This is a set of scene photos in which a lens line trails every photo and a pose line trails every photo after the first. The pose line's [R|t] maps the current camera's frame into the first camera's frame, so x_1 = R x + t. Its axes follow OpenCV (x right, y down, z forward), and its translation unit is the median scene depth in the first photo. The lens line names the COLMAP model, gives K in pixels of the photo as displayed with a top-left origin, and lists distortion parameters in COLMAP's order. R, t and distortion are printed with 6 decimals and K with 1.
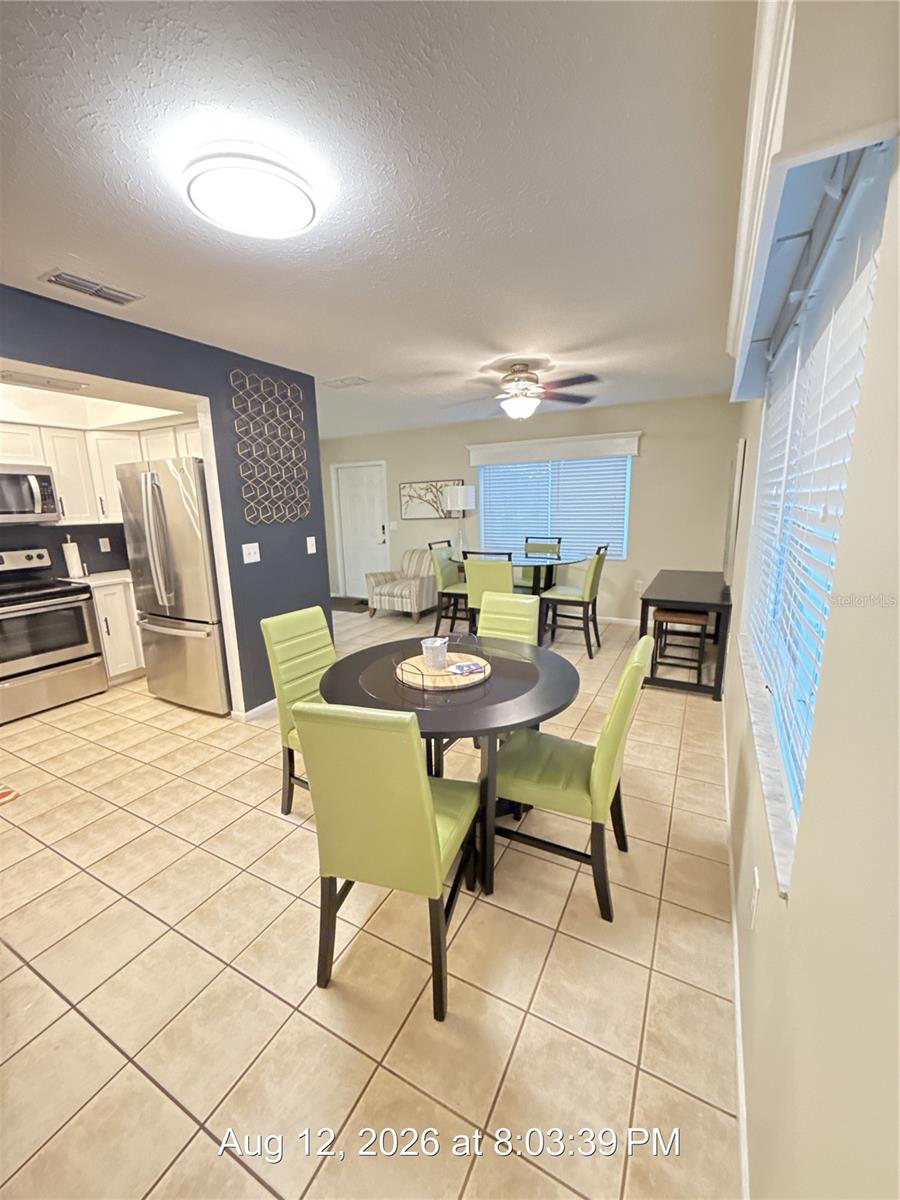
lens RADIAL K [[481.3, 0, 456.4], [0, 481.3, 601.3], [0, 0, 1]] dist [0.004620, 0.000175]
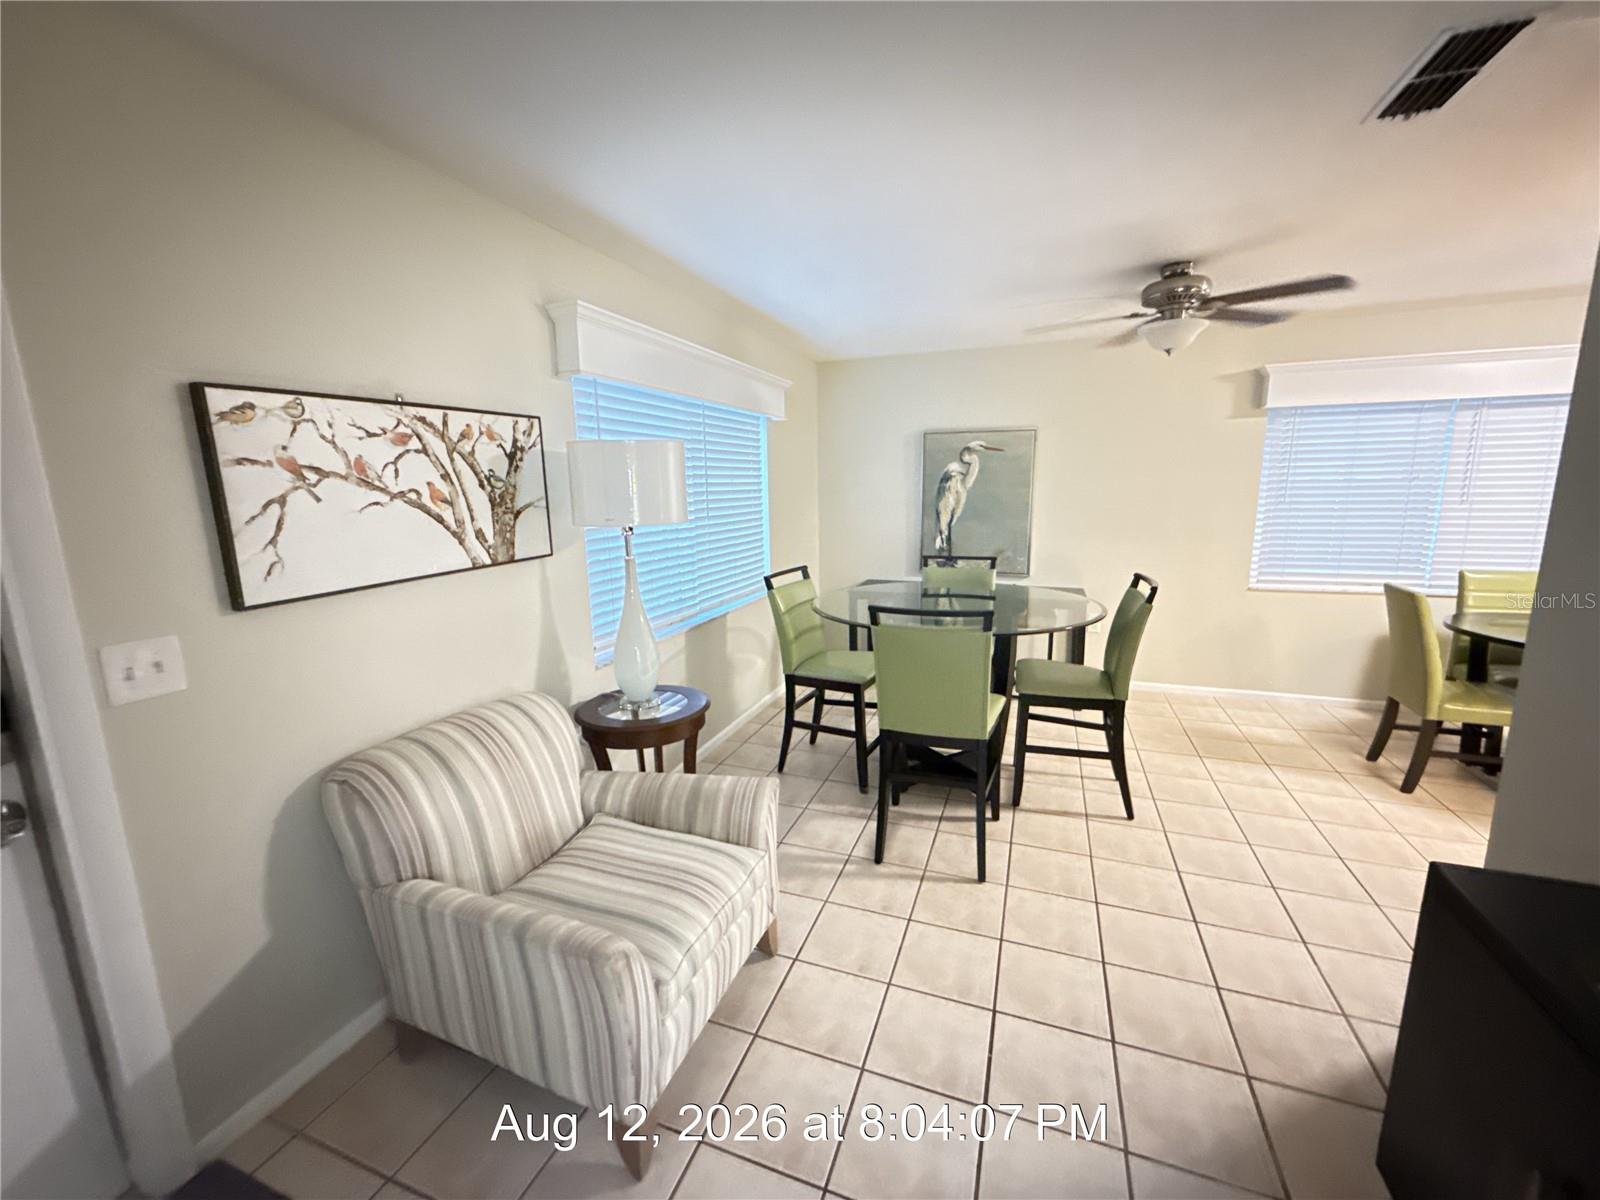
lens RADIAL K [[637.5, 0, 800.0], [0, 637.5, 600.0], [0, 0, 1]] dist [0.002252, 0.000272]
pose [[-0.126001, -0.151450, 0.980401, -0.357976], [0.220483, 0.959284, 0.176524, -0.177326], [-0.967218, 0.238404, -0.087479, 0.875493]]
